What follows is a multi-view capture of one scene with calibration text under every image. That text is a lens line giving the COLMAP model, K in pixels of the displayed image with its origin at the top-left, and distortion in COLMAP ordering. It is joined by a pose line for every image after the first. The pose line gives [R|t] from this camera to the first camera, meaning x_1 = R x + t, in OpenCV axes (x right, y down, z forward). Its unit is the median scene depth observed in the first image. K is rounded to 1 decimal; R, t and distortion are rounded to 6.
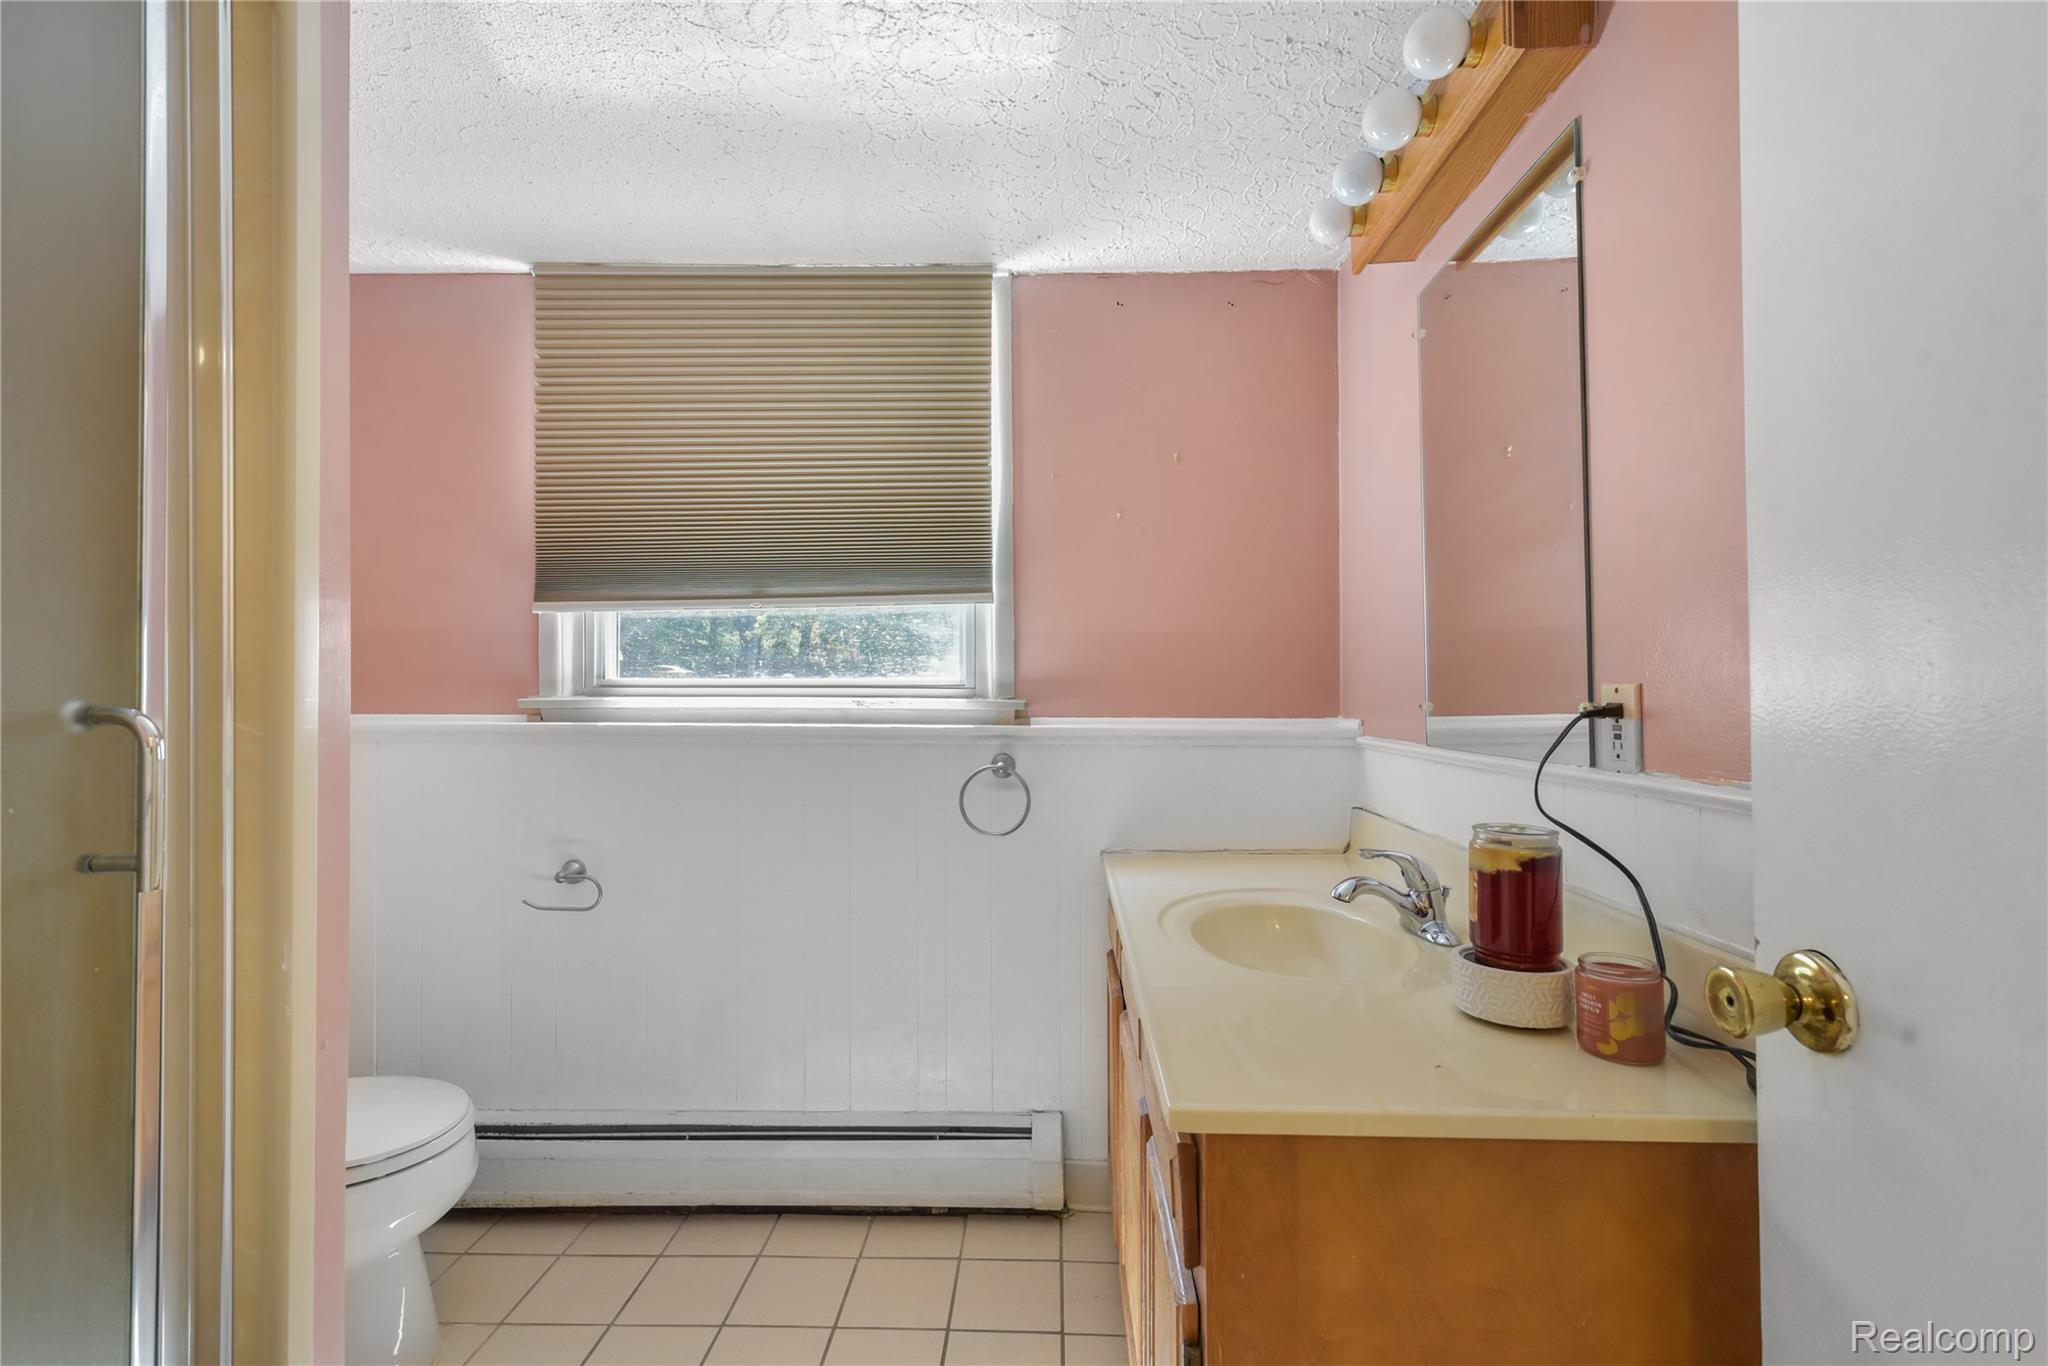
lens RADIAL K [[920.3, 0, 1027.7], [0, 920.3, 677.9], [0, 0, 1]] dist [0.008982, -0.000287]
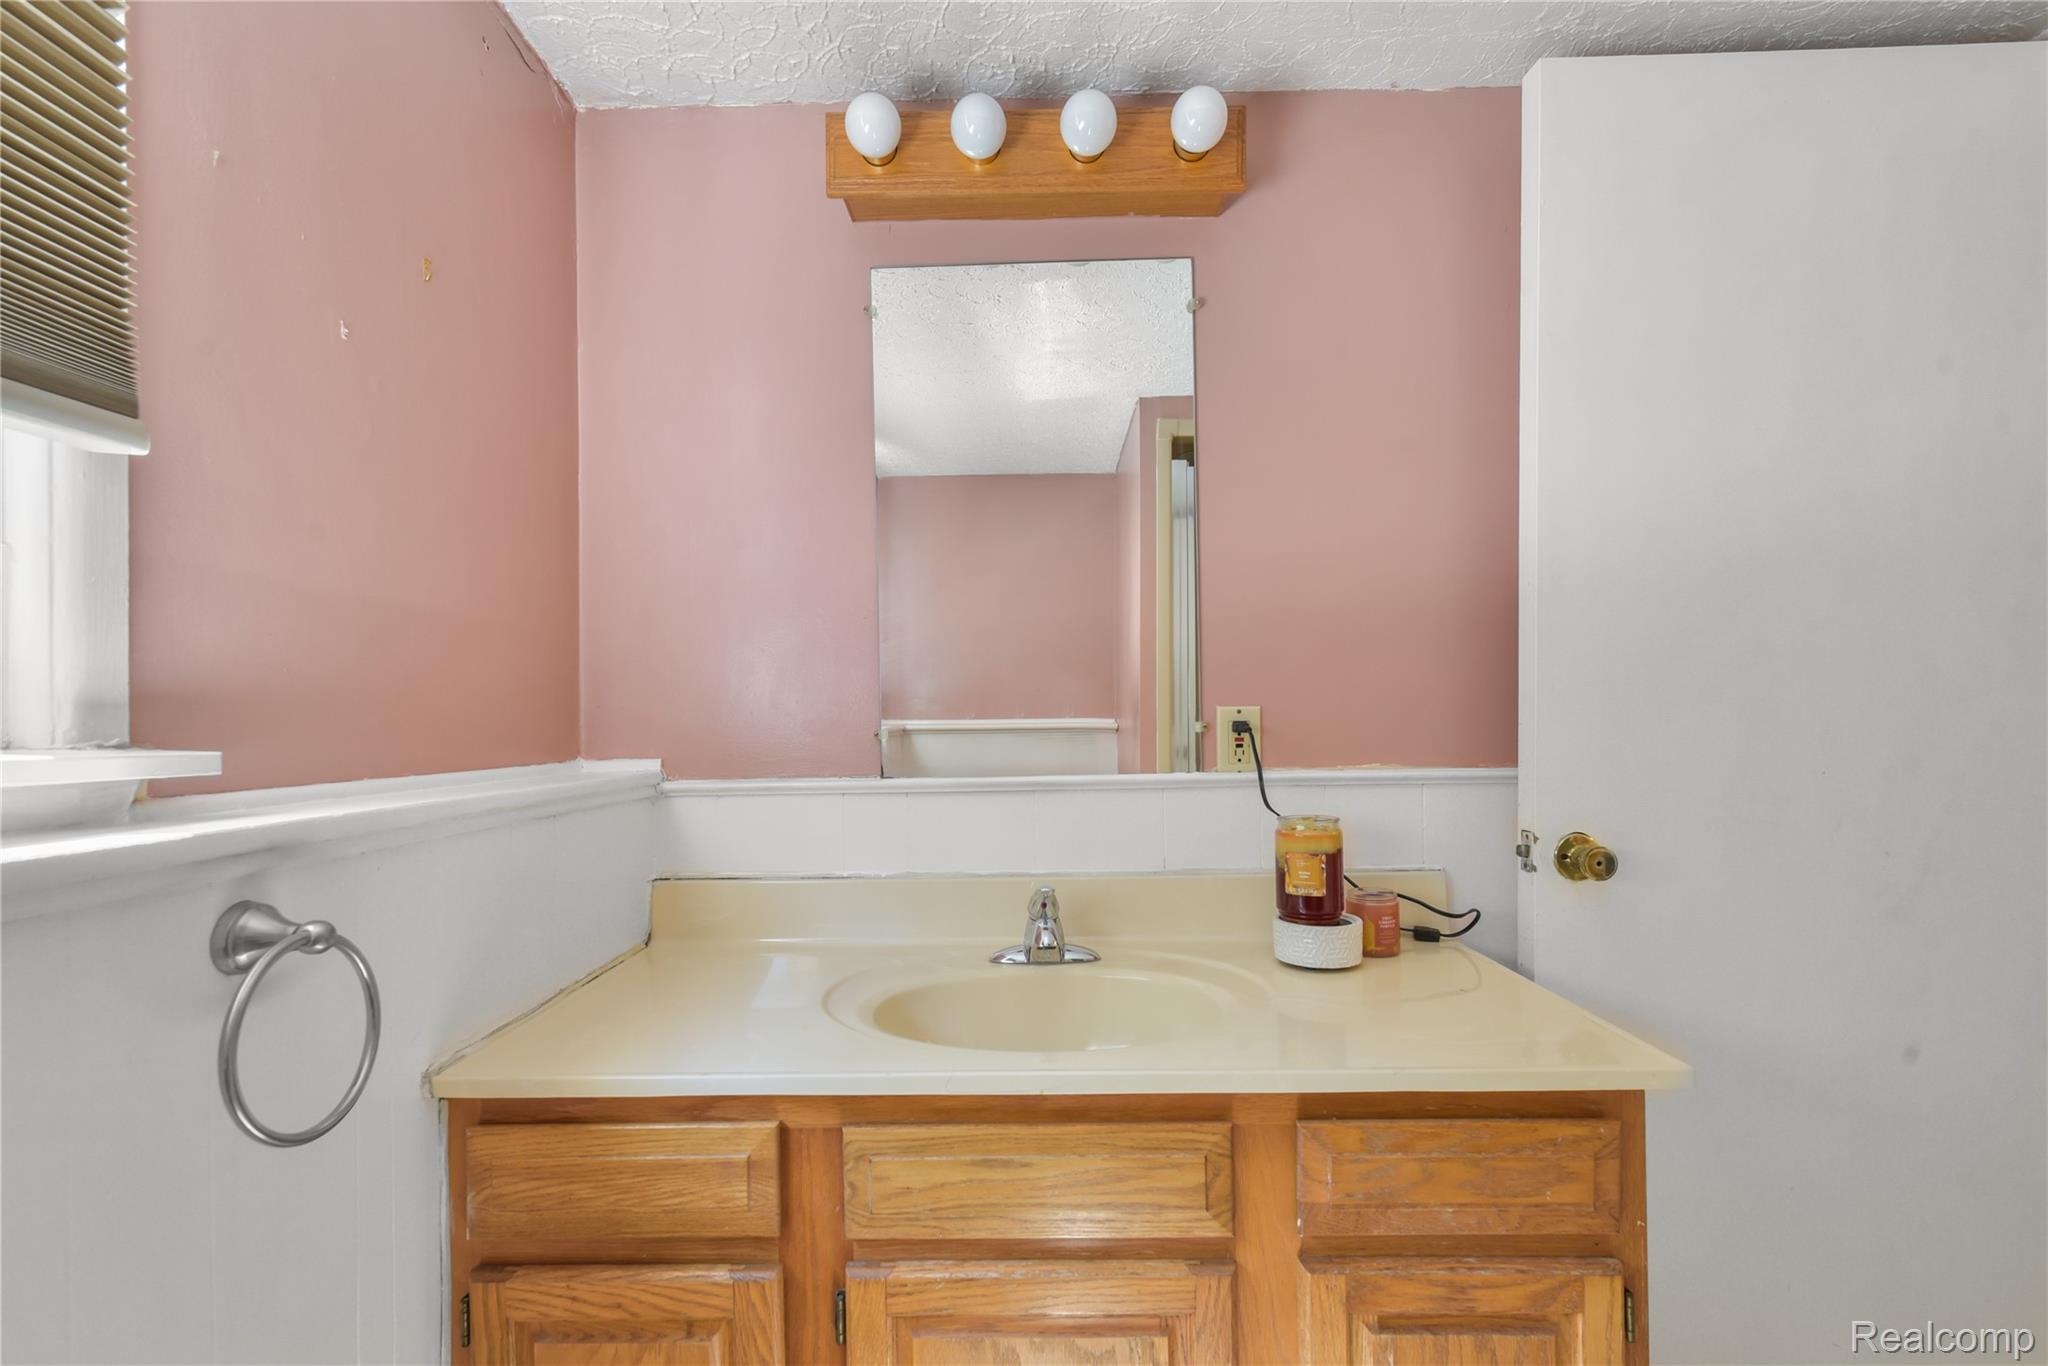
lens RADIAL K [[920.3, 0, 1027.7], [0, 920.3, 677.9], [0, 0, 1]] dist [0.008982, -0.000287]
pose [[-0.017000, 0.045659, 0.998812, -0.431634], [-0.001469, 0.998955, -0.045691, 0.016162], [-0.999854, -0.002244, -0.016915, 0.815590]]
